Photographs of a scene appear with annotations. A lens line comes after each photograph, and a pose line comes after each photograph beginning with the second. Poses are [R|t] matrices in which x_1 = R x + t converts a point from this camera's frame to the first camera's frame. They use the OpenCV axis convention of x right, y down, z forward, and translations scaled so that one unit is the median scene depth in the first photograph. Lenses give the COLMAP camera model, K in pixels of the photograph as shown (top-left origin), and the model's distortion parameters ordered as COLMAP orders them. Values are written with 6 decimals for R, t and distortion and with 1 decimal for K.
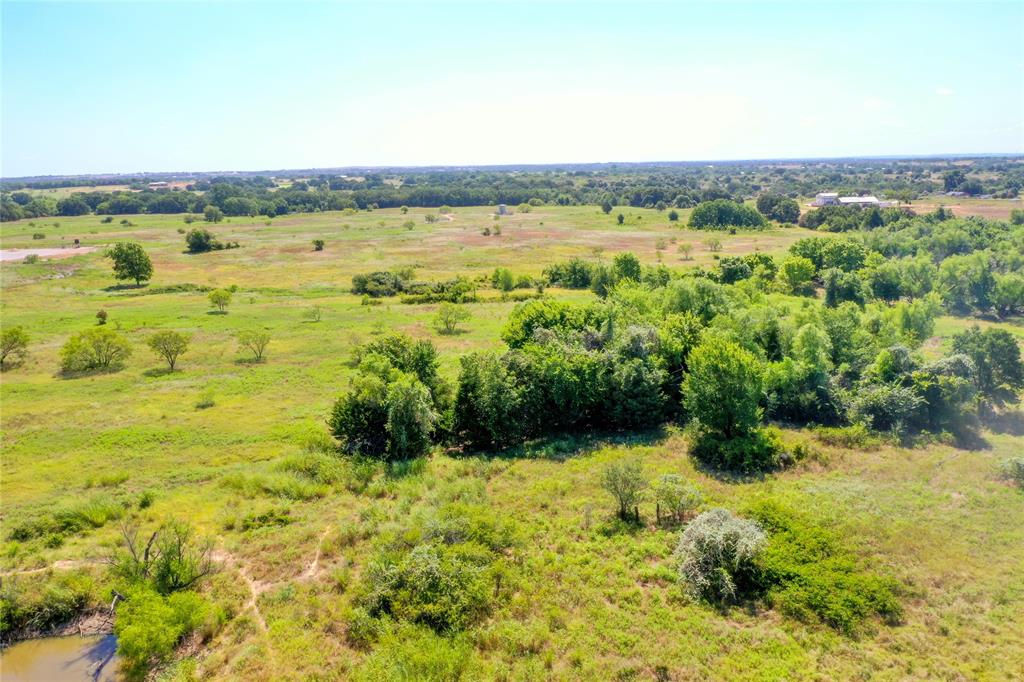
lens RADIAL K [[802.4, 0, 512.0], [0, 802.4, 341.0], [0, 0, 1]] dist [-0.005575, -0.004518]
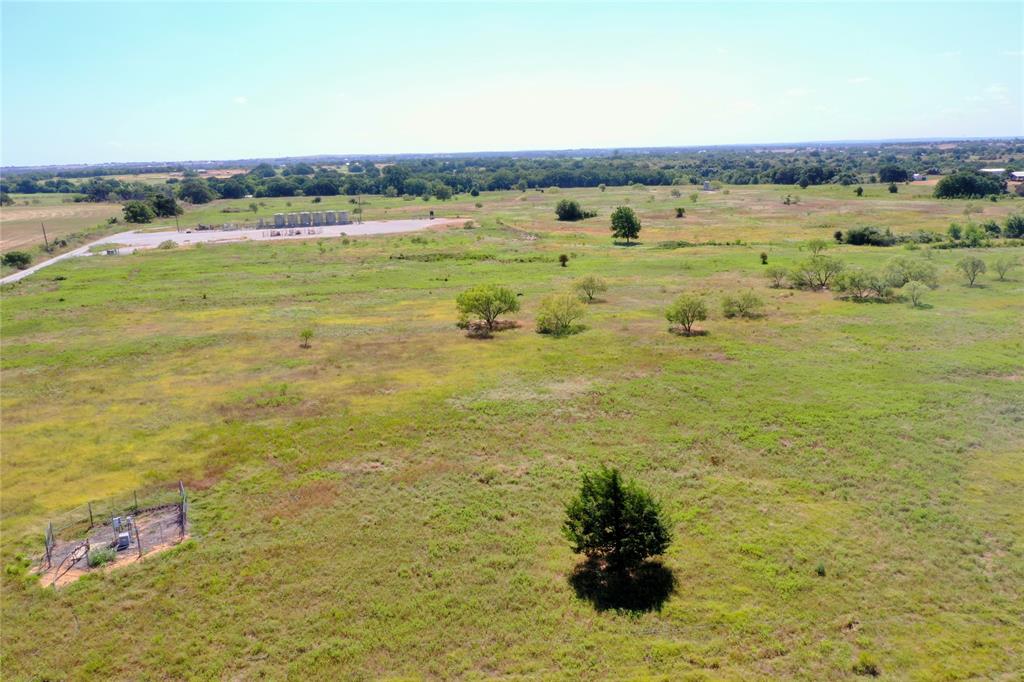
lens RADIAL K [[802.4, 0, 512.0], [0, 802.4, 341.0], [0, 0, 1]] dist [-0.005575, -0.004518]
pose [[0.998497, -0.019369, 0.051279, -0.539264], [0.018635, 0.999718, 0.014744, 0.040938], [-0.051550, -0.013766, 0.998576, -0.121447]]
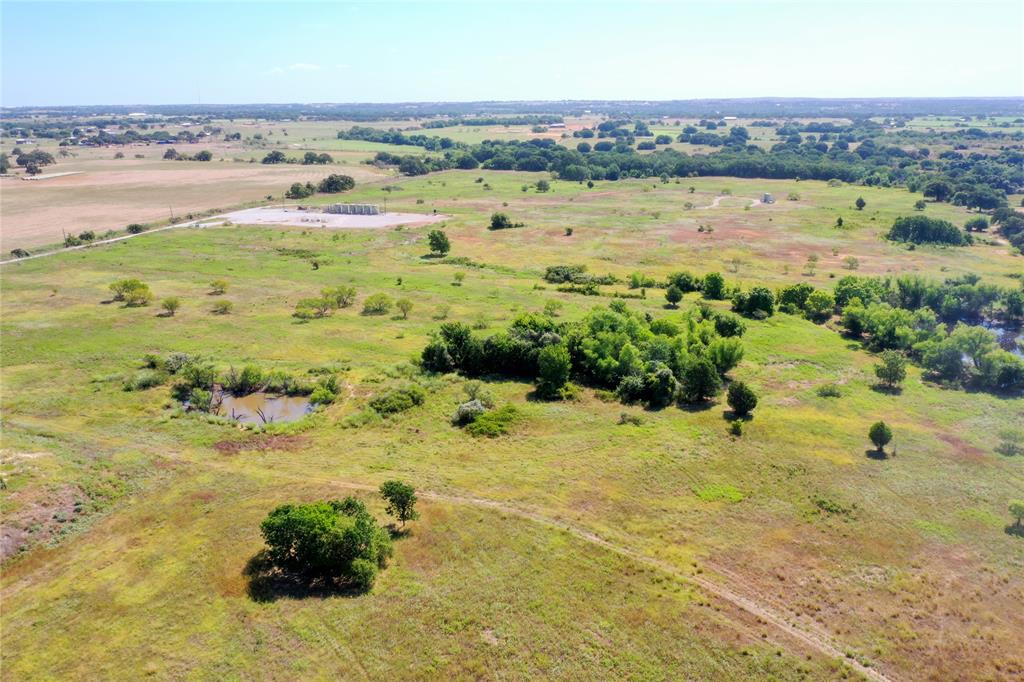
lens RADIAL K [[802.4, 0, 512.0], [0, 802.4, 341.0], [0, 0, 1]] dist [-0.005575, -0.004518]
pose [[0.878664, 0.155302, -0.451477, 0.352834], [-0.115324, 0.986654, 0.114951, -0.079147], [0.463304, -0.048937, 0.884847, -0.338719]]
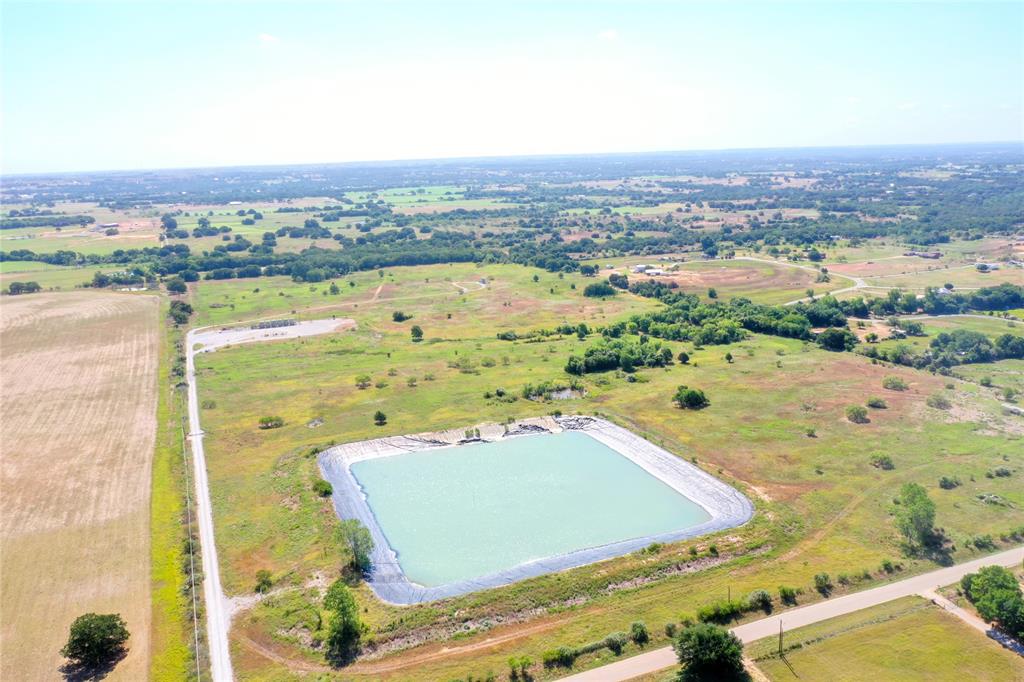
lens RADIAL K [[802.4, 0, 512.0], [0, 802.4, 341.0], [0, 0, 1]] dist [-0.005575, -0.004518]
pose [[0.977305, -0.051326, 0.205527, -0.568787], [0.048887, 0.998661, 0.016932, -0.073617], [-0.206121, -0.006500, 0.978505, -1.493942]]
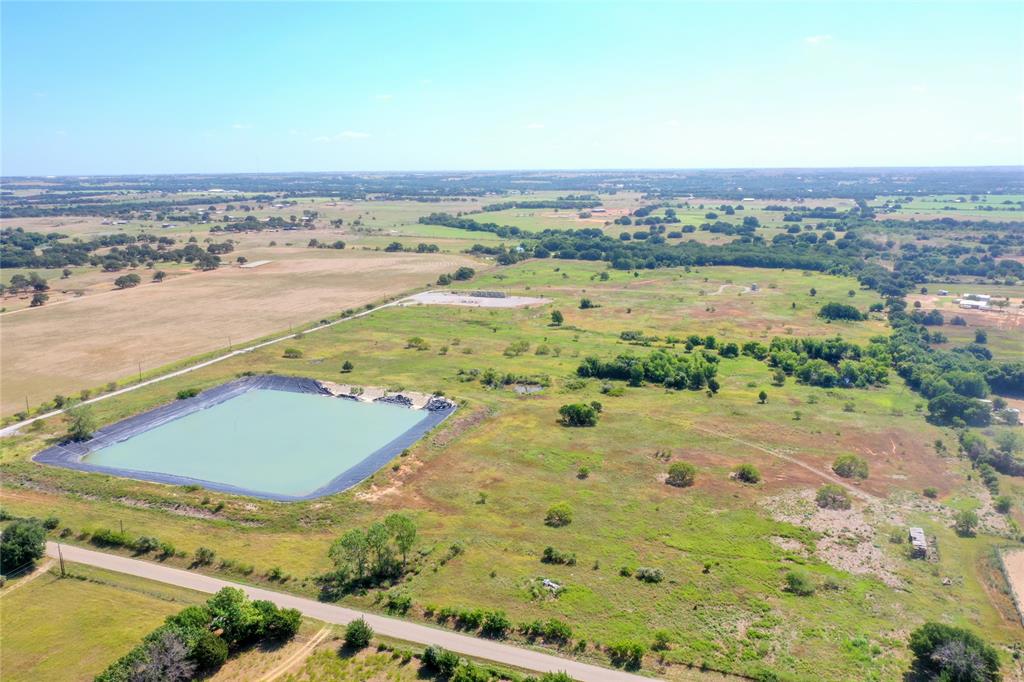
lens RADIAL K [[802.4, 0, 512.0], [0, 802.4, 341.0], [0, 0, 1]] dist [-0.005575, -0.004518]
pose [[0.860948, 0.127013, -0.492582, 0.668143], [-0.120980, 0.991668, 0.044252, -0.092350], [0.494098, 0.021494, 0.869140, -1.300137]]
